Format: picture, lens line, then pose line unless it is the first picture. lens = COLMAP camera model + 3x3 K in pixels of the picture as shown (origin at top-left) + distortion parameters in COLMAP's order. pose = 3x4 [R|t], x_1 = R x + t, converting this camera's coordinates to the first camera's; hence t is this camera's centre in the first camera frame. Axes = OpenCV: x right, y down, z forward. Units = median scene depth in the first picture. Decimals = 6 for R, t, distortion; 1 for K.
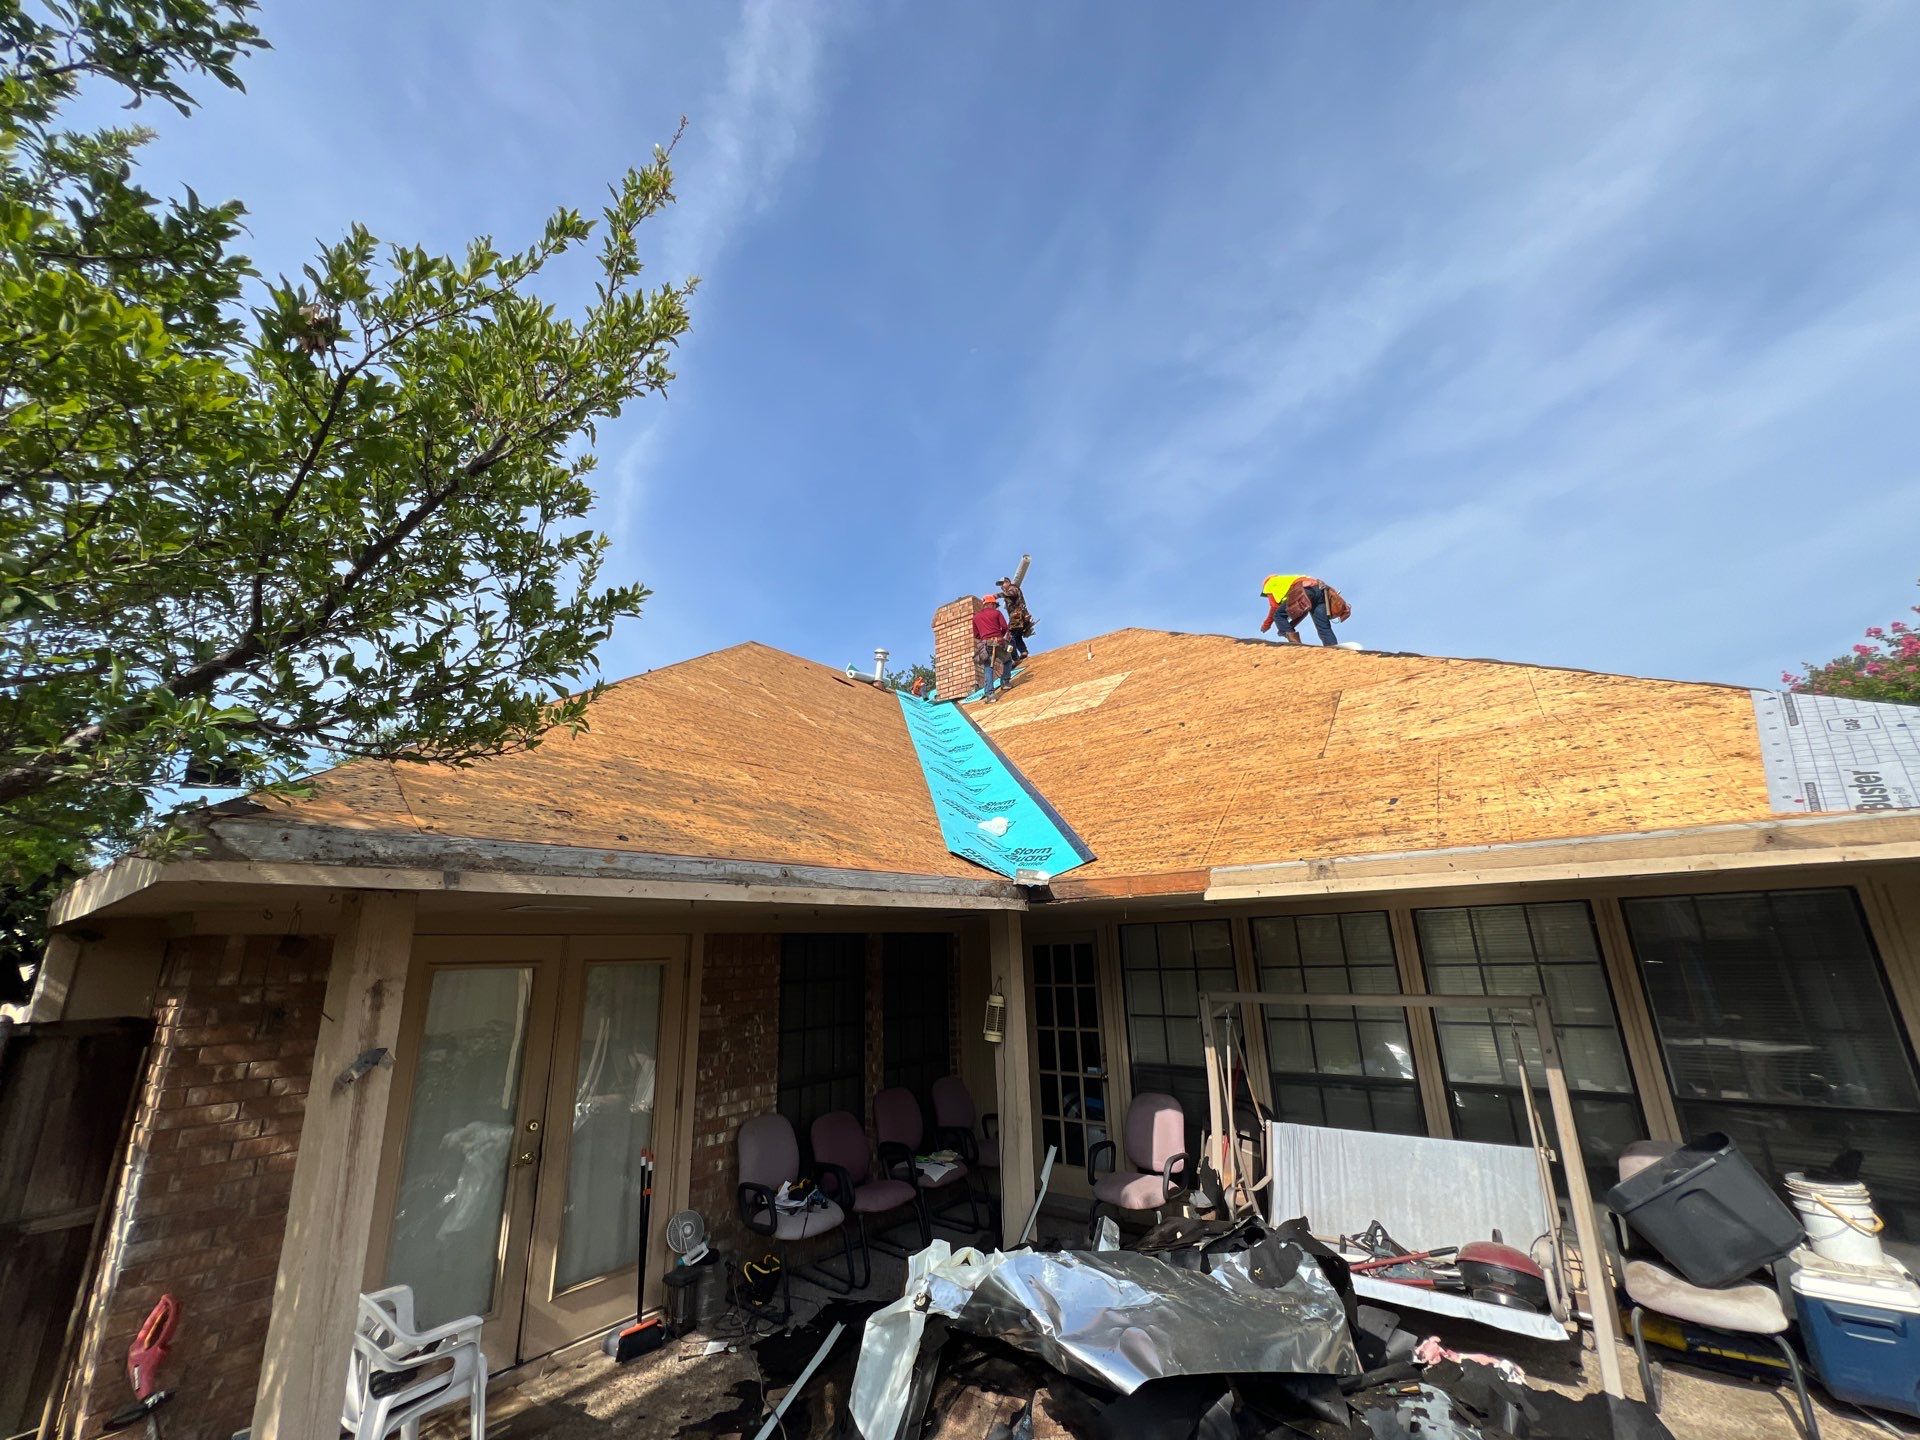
lens RADIAL K [[768.4, 0, 949.7], [0, 768.4, 732.2], [0, 0, 1]] dist [-0.001884, 0.000284]
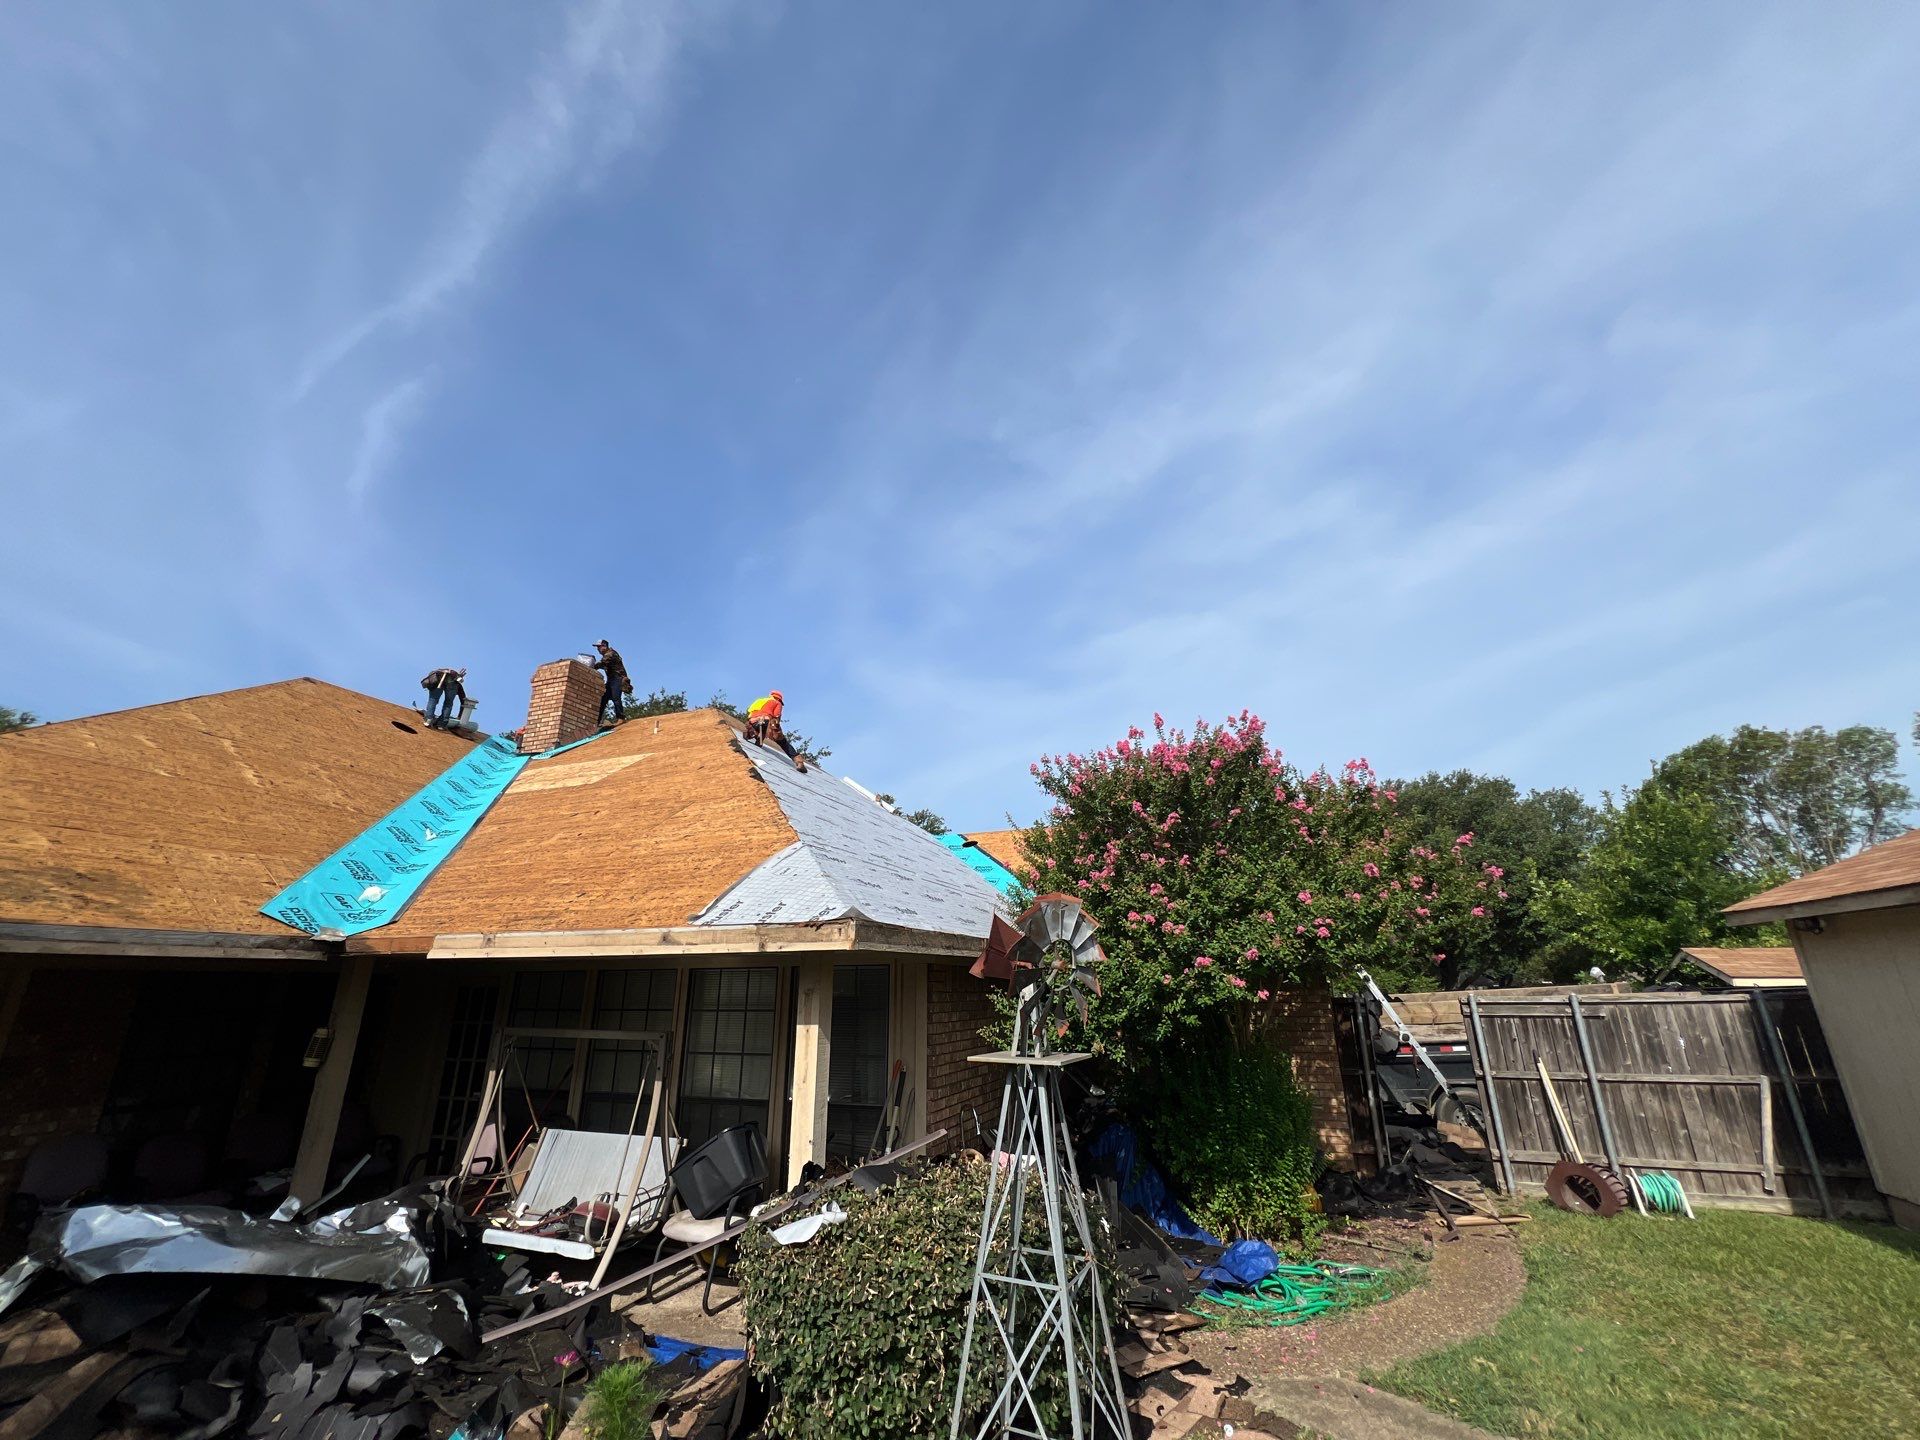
lens RADIAL K [[768.4, 0, 959.3], [0, 768.4, 730.0], [0, 0, 1]] dist [-0.001884, 0.000284]
pose [[0.954602, 0.118046, 0.273497, 0.319305], [-0.104068, 0.992436, -0.065117, -0.077342], [-0.279115, 0.033699, 0.959666, -0.235843]]
